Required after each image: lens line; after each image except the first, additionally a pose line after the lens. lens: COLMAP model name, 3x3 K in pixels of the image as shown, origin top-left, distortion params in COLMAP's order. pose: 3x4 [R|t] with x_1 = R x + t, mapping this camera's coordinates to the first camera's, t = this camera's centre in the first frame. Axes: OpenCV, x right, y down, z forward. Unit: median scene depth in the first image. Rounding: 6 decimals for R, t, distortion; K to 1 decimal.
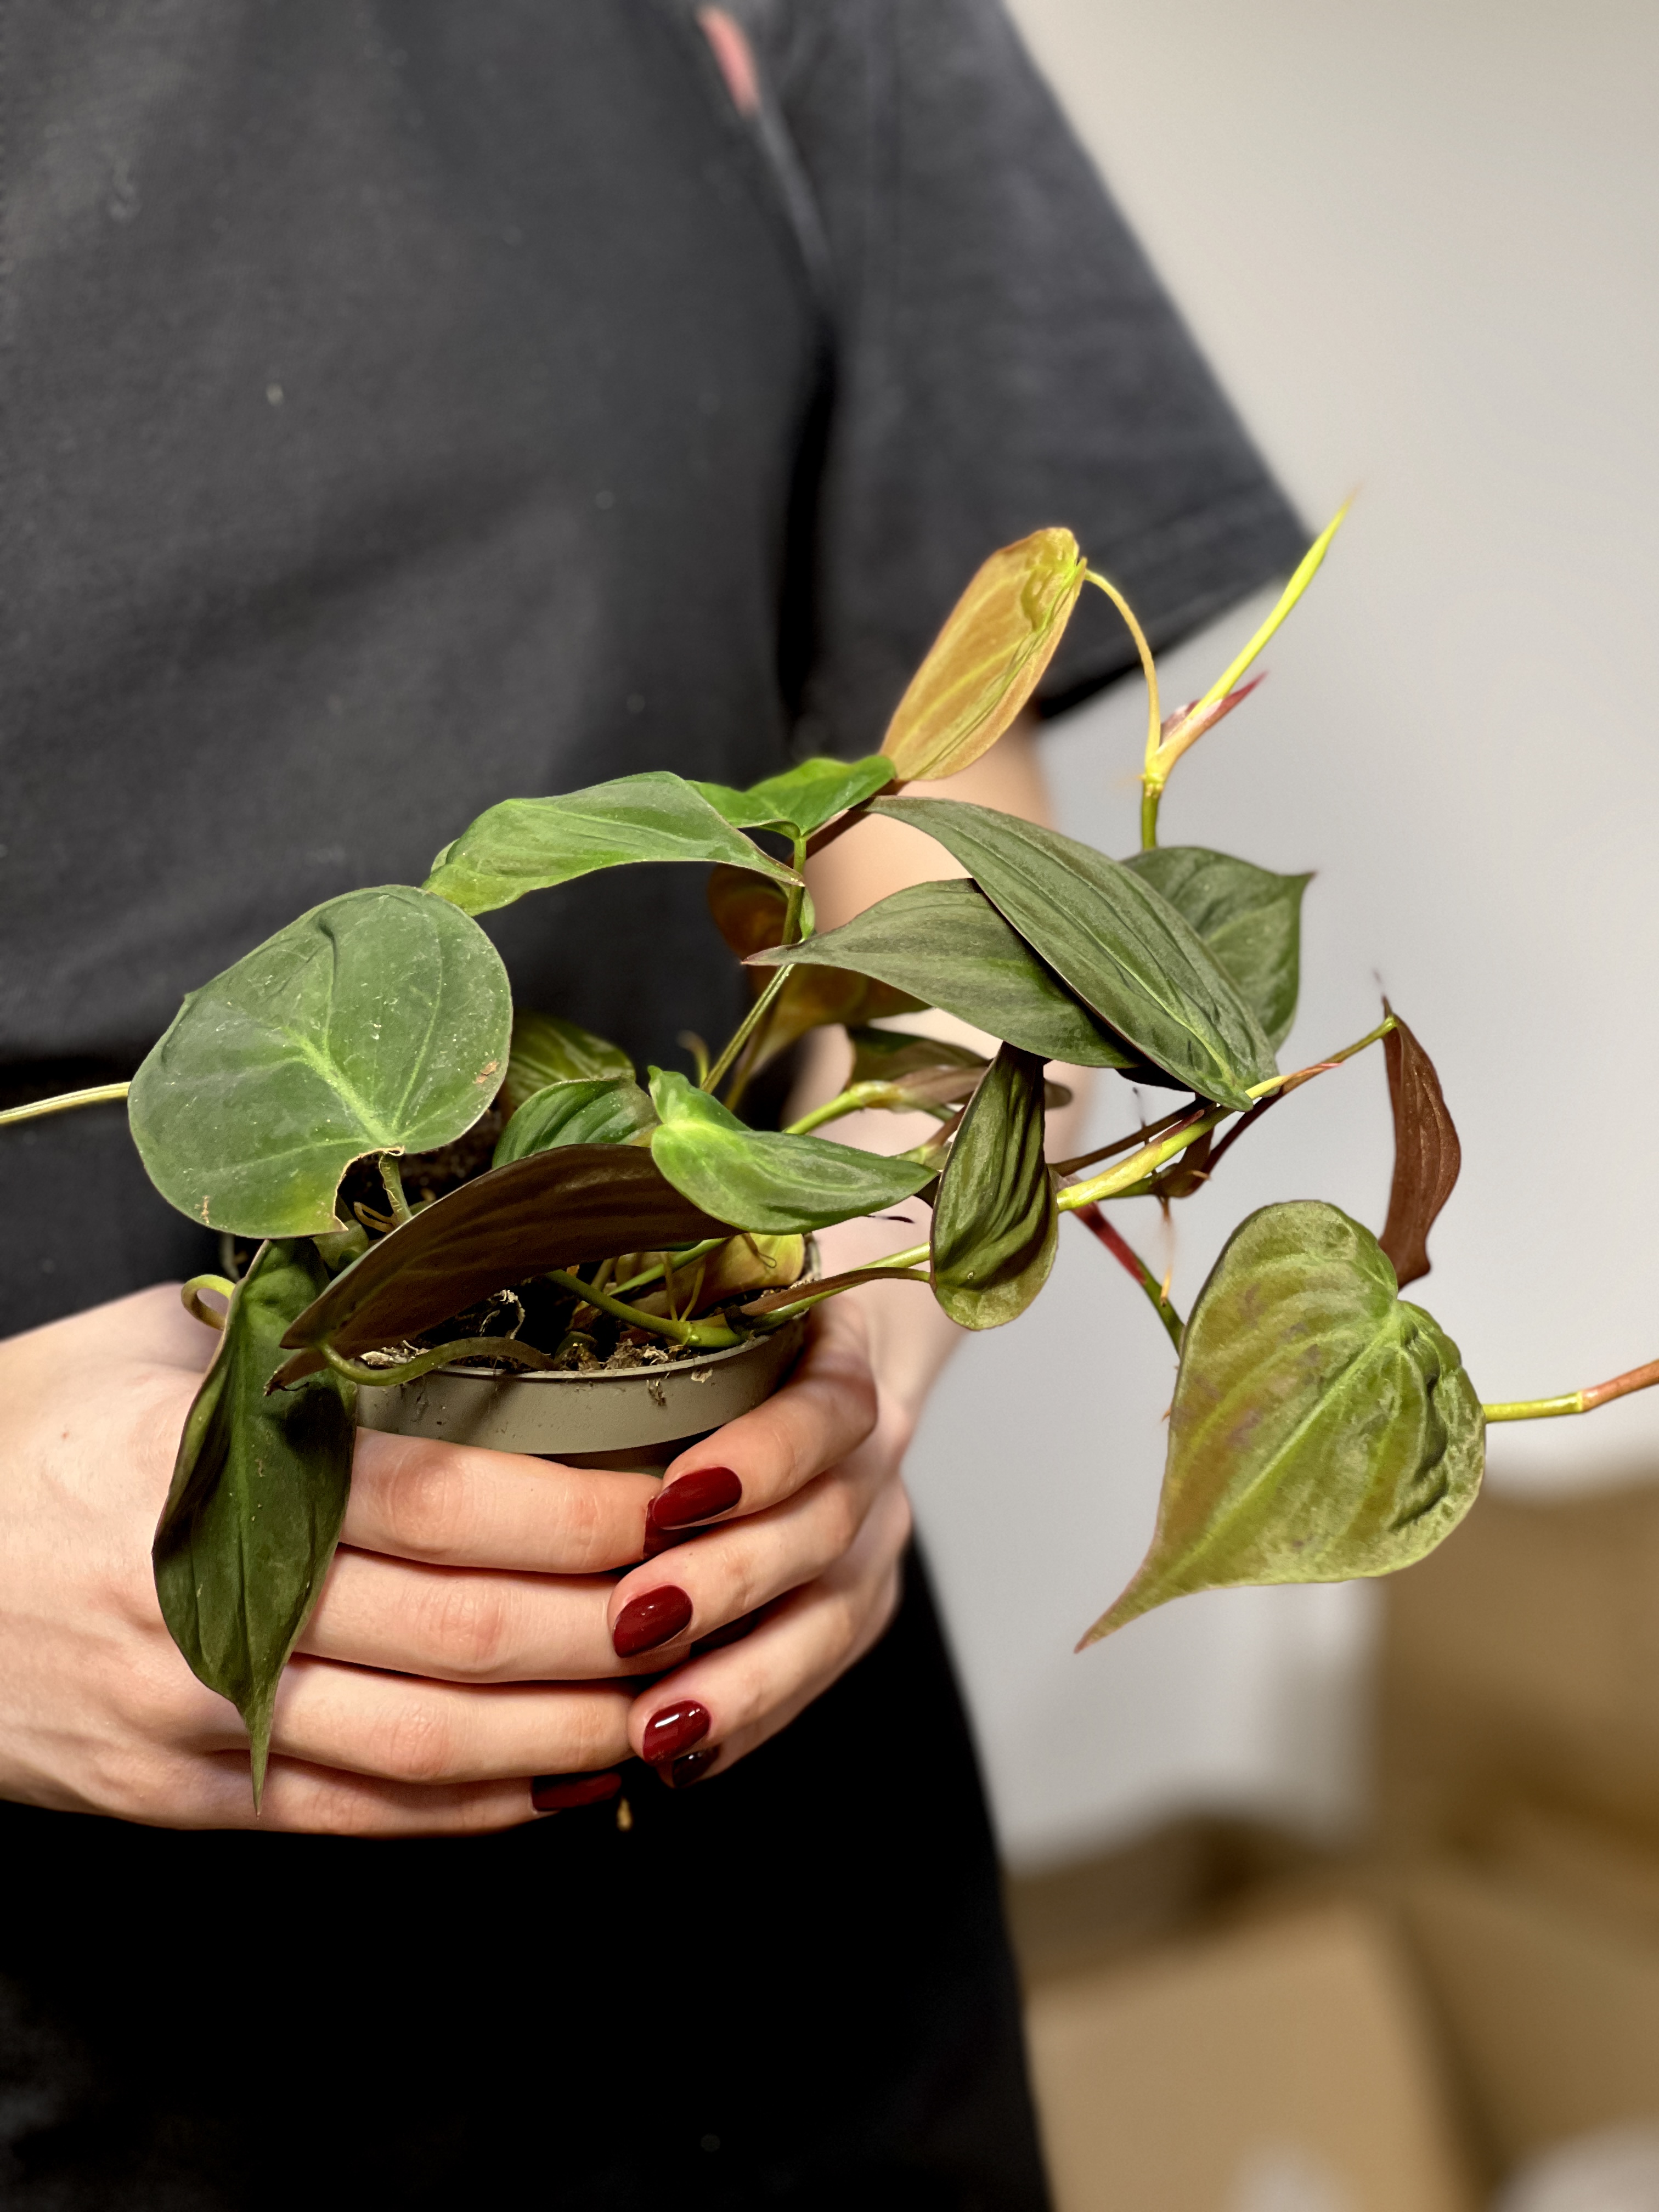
lens RADIAL K [[4892.0, 0, 828.4], [0, 4892.0, 1104.4], [0, 0, 1]] dist [-0.369884, 0.000000]
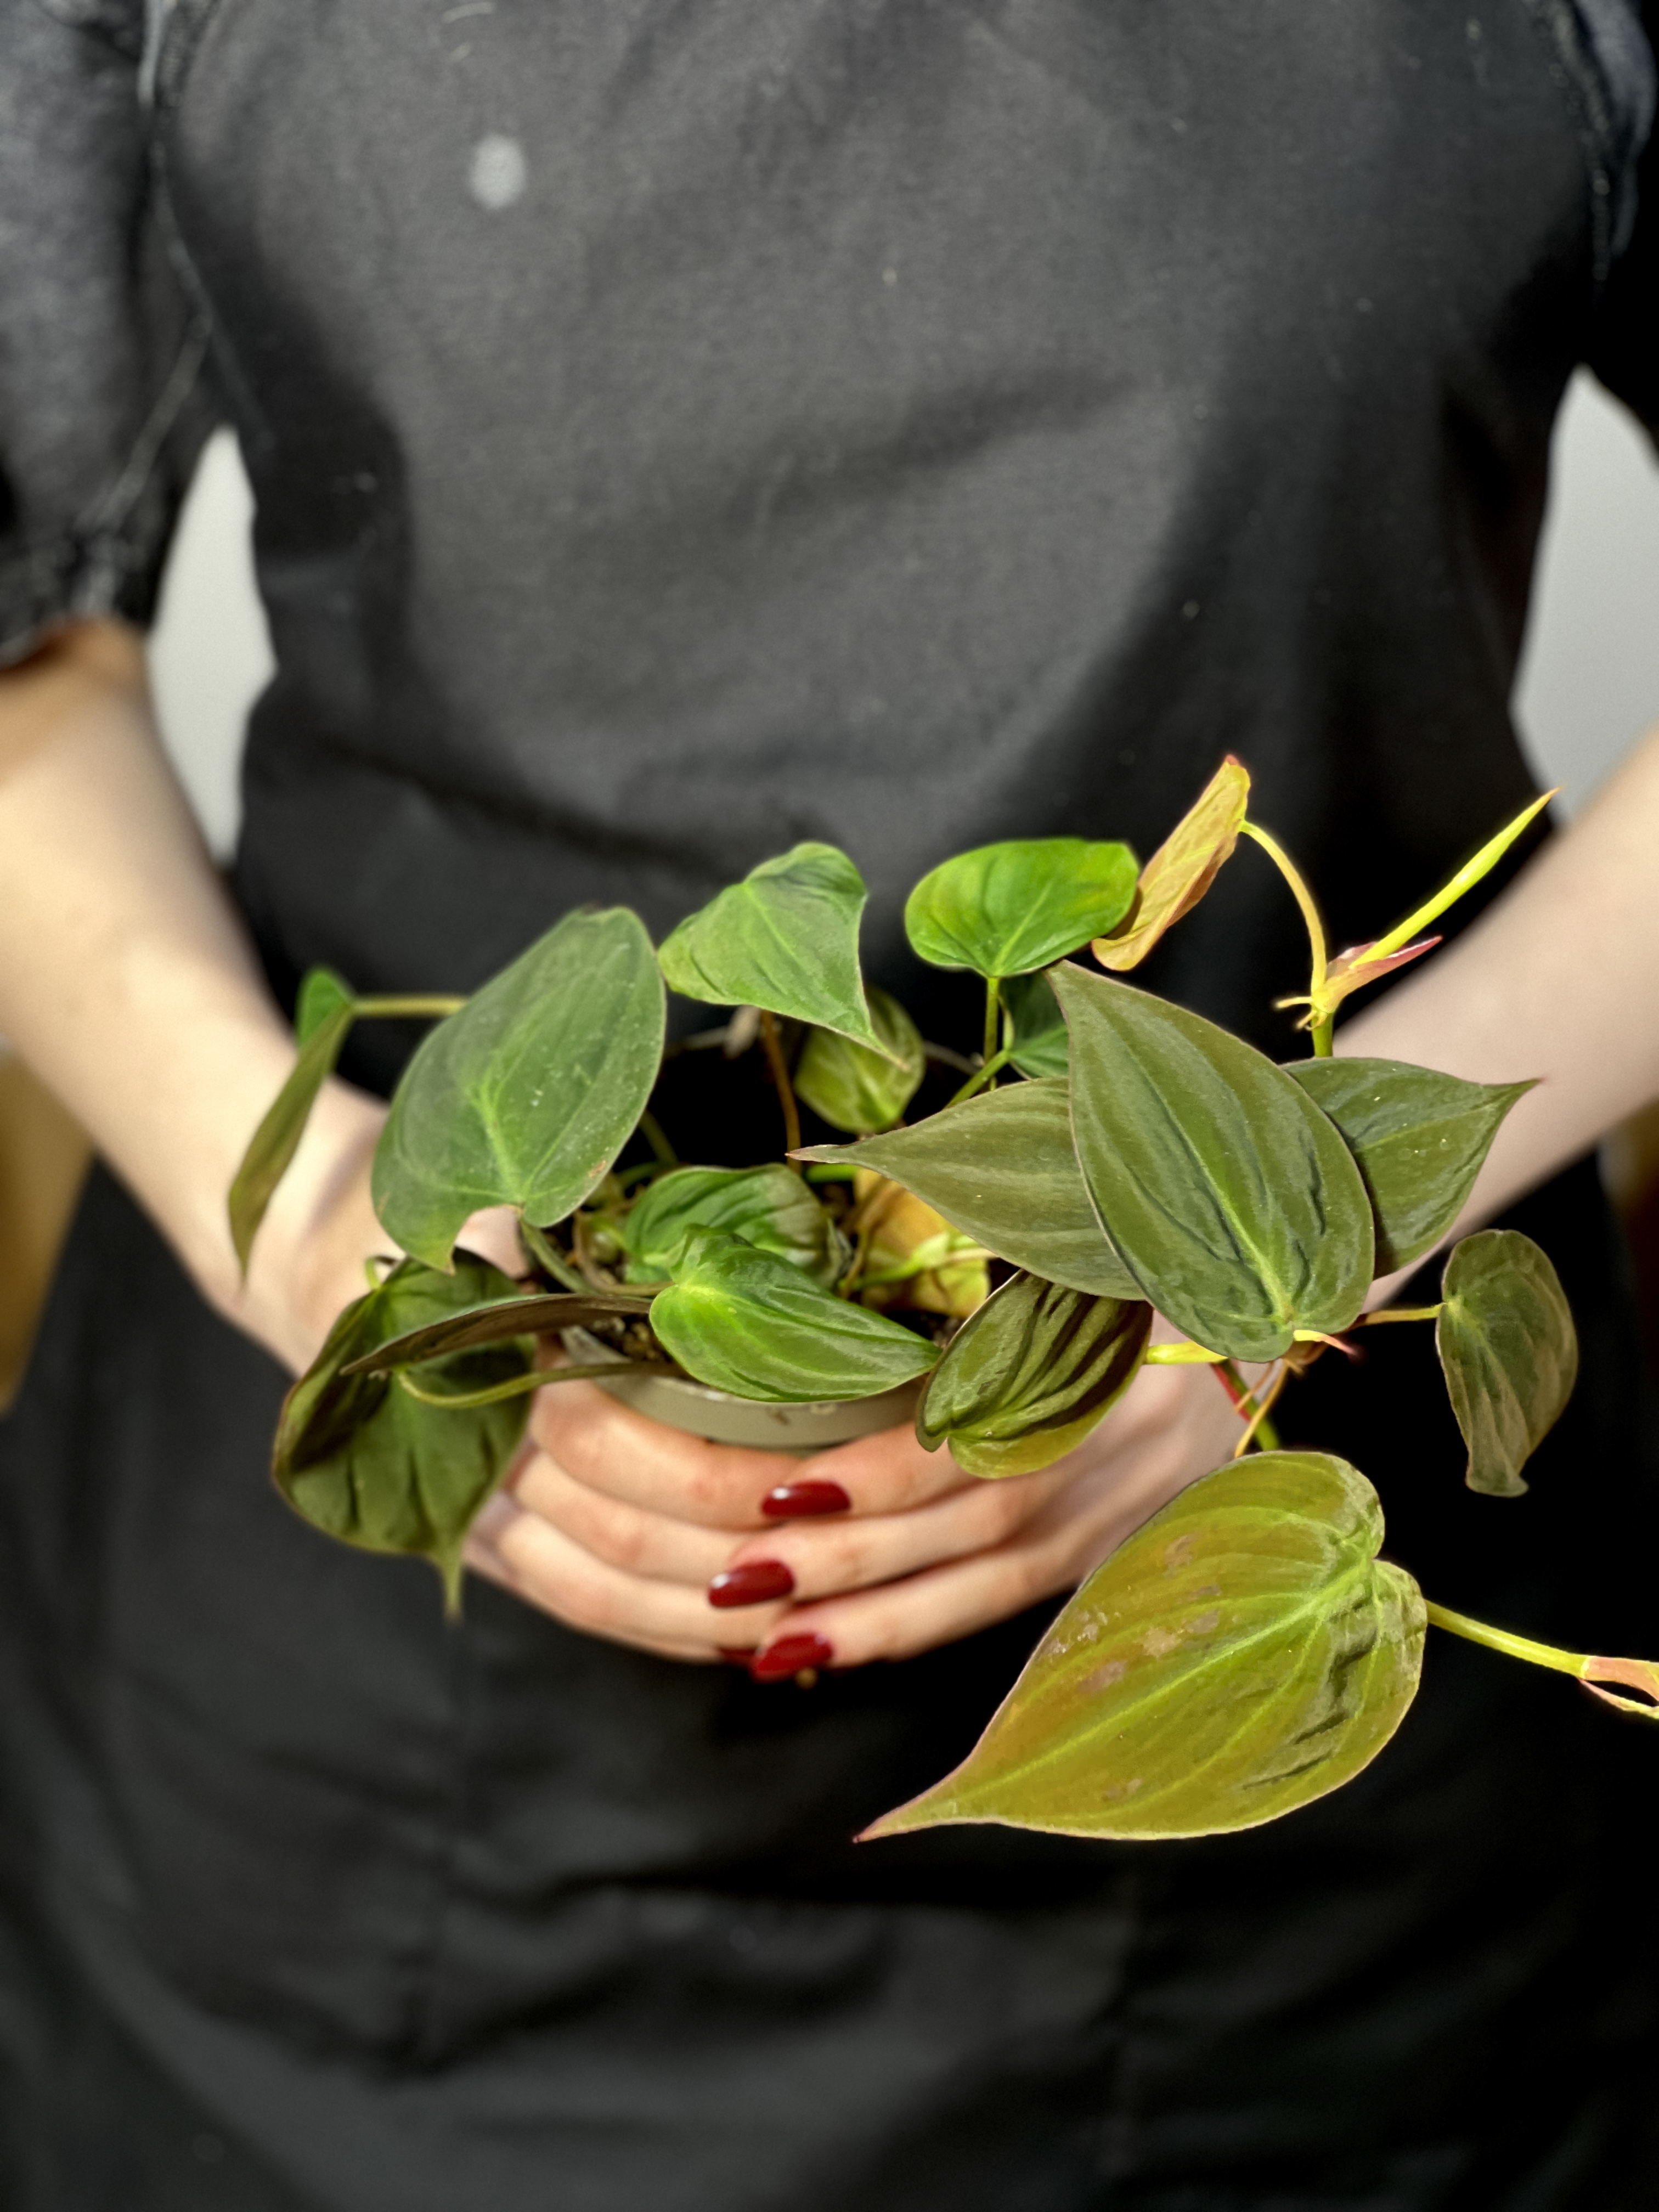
lens RADIAL K [[4892.0, 0, 835.1], [0, 4892.0, 1104.3], [0, 0, 1]] dist [-0.369884, 0.000000]
pose [[0.831276, 0.312410, -0.459760, 0.472555], [-0.109521, 0.902956, 0.415542, -0.476104], [0.544963, -0.295077, 0.784822, 0.122056]]
